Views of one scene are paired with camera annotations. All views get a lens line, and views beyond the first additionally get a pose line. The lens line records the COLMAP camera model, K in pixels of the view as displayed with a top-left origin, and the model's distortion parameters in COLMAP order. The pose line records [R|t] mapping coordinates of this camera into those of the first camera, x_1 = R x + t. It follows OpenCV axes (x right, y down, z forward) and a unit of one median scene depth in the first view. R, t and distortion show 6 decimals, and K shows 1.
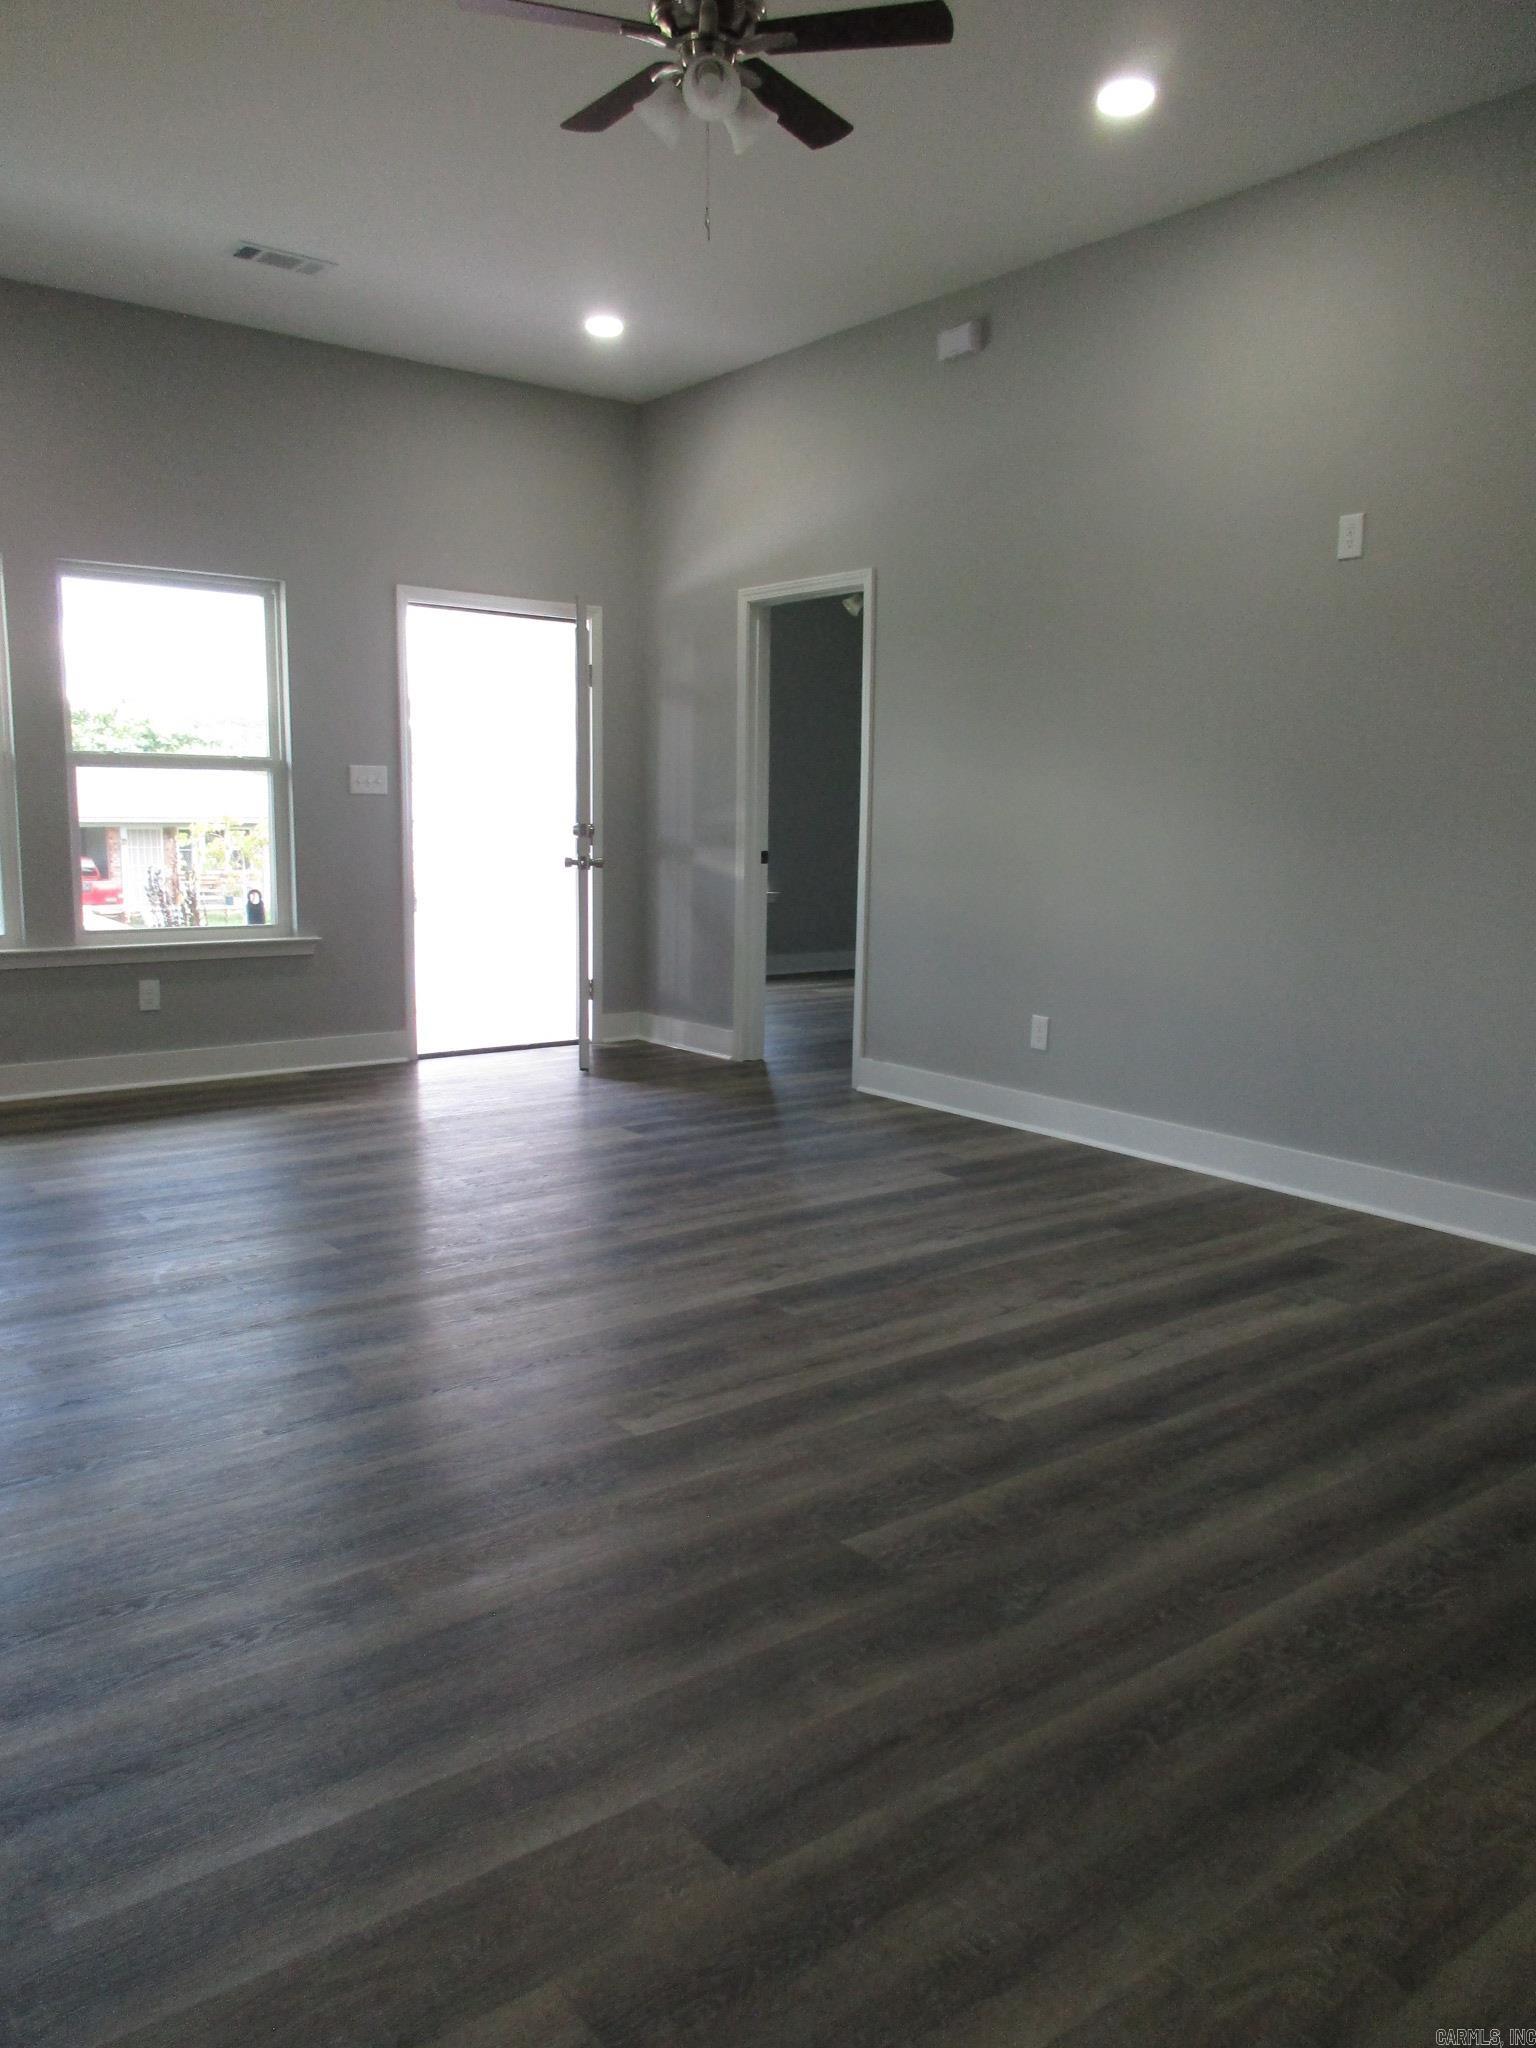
lens RADIAL K [[1527.5, 0, 767.7], [0, 1527.5, 1023.5], [0, 0, 1]] dist [0.029388, -0.002176]
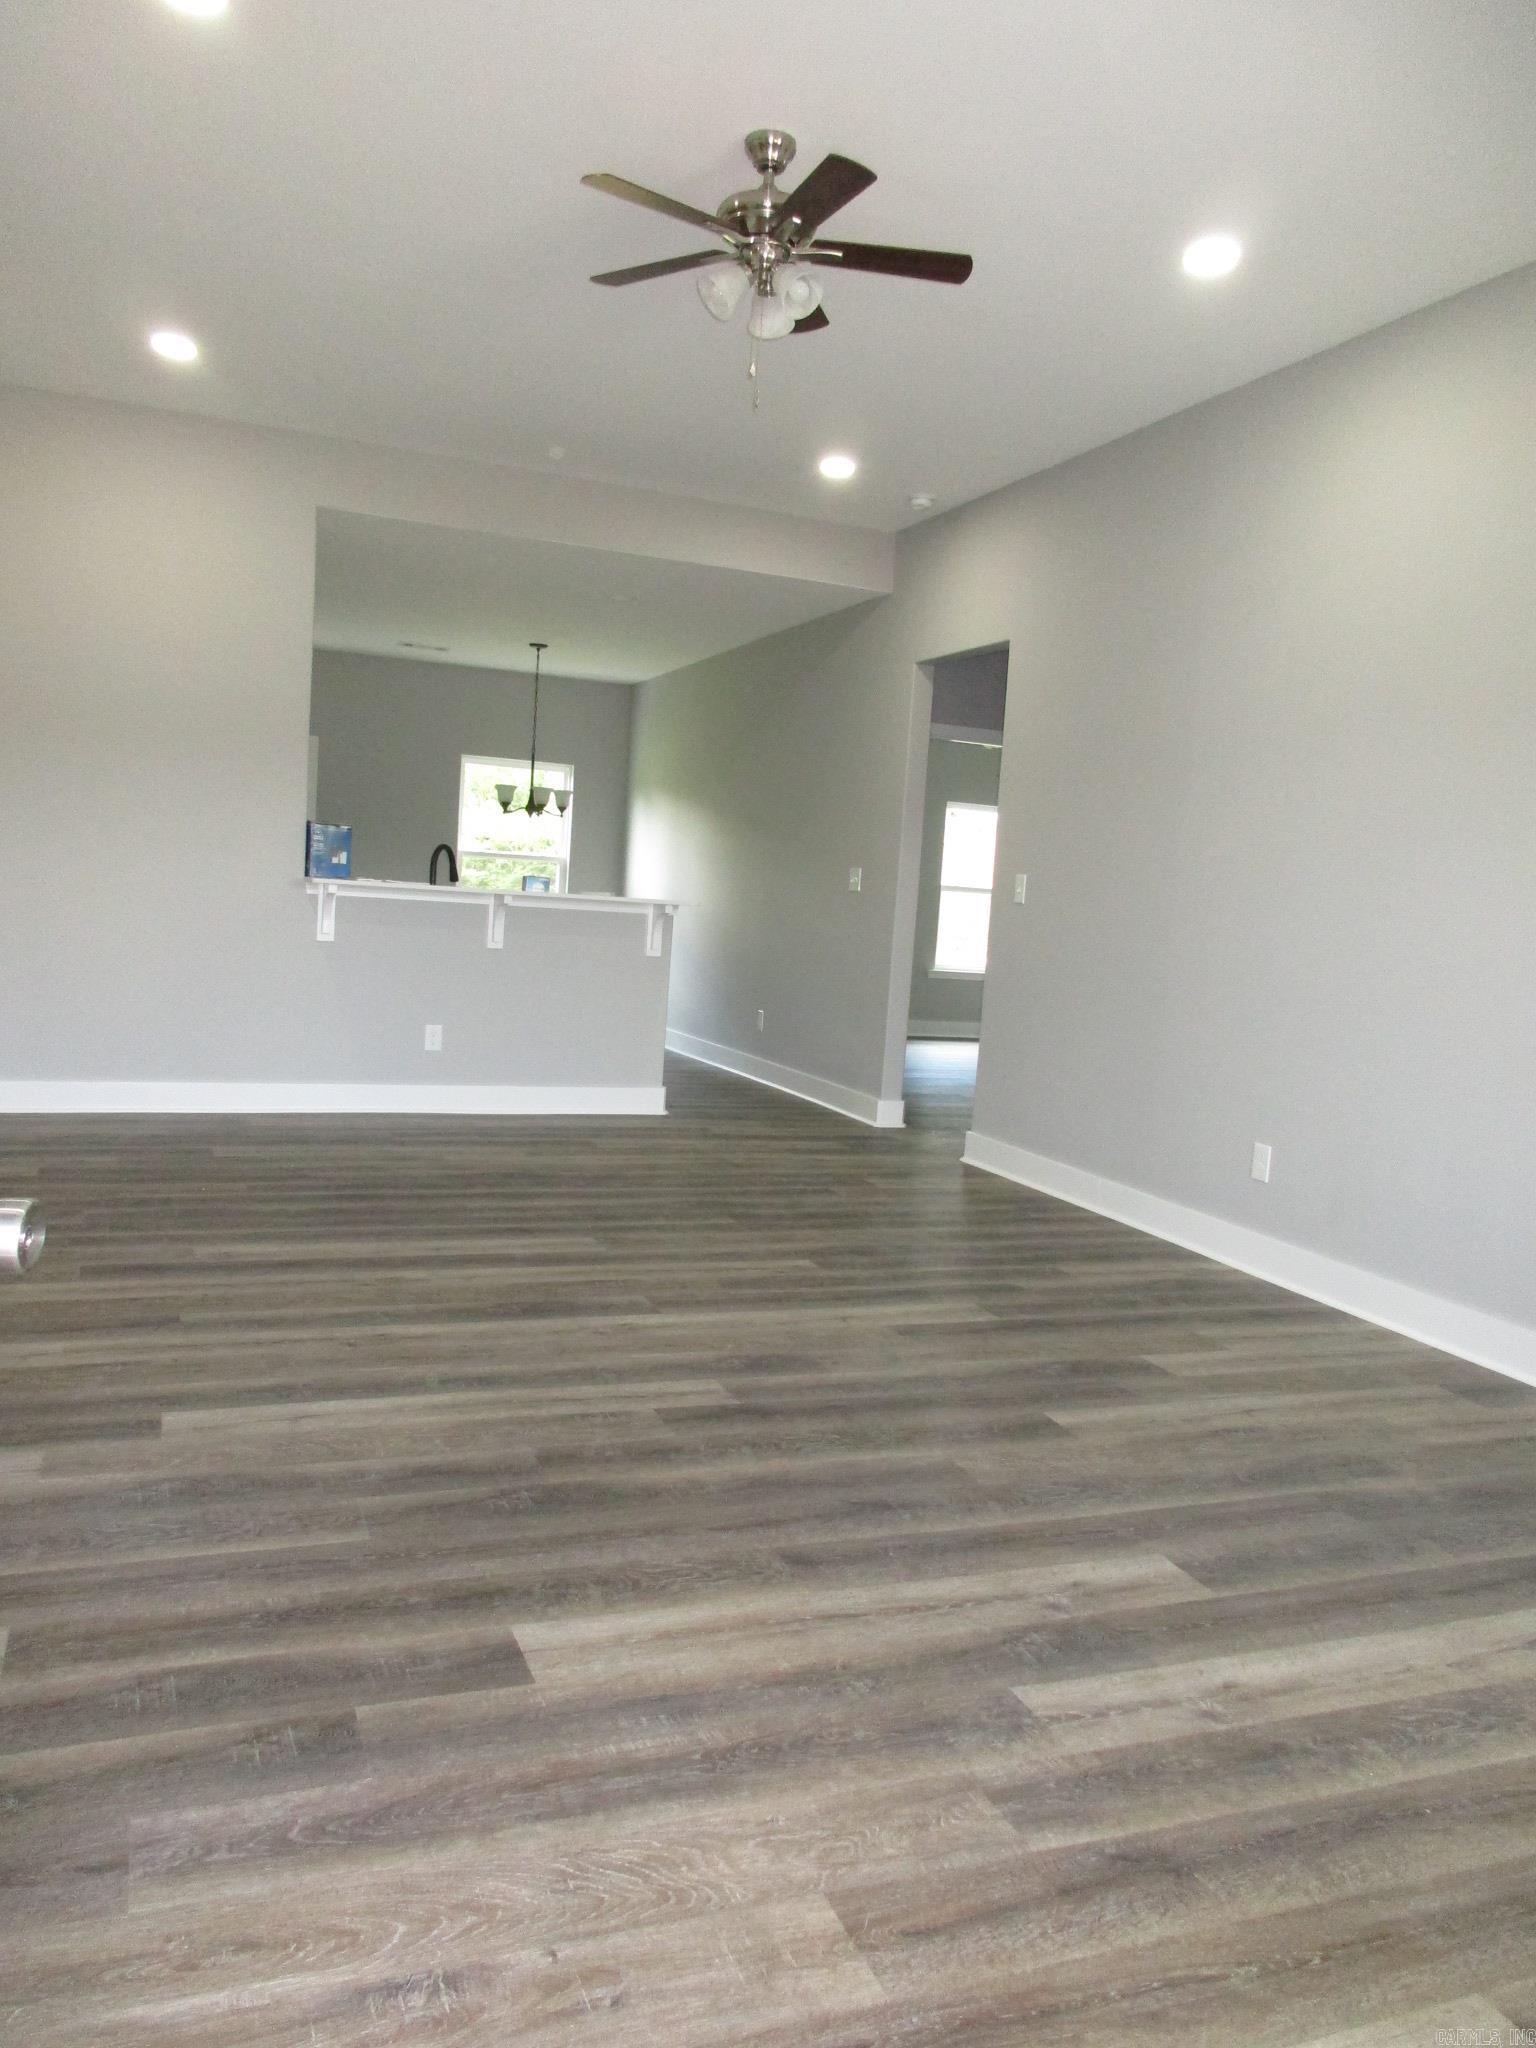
lens RADIAL K [[1527.5, 0, 766.9], [0, 1527.5, 1023.8], [0, 0, 1]] dist [0.029388, -0.002176]
pose [[-0.959865, -0.098817, 0.262479, -0.312439], [-0.038361, 0.973336, 0.226154, -0.245888], [-0.277828, 0.207009, -0.938061, 1.726992]]
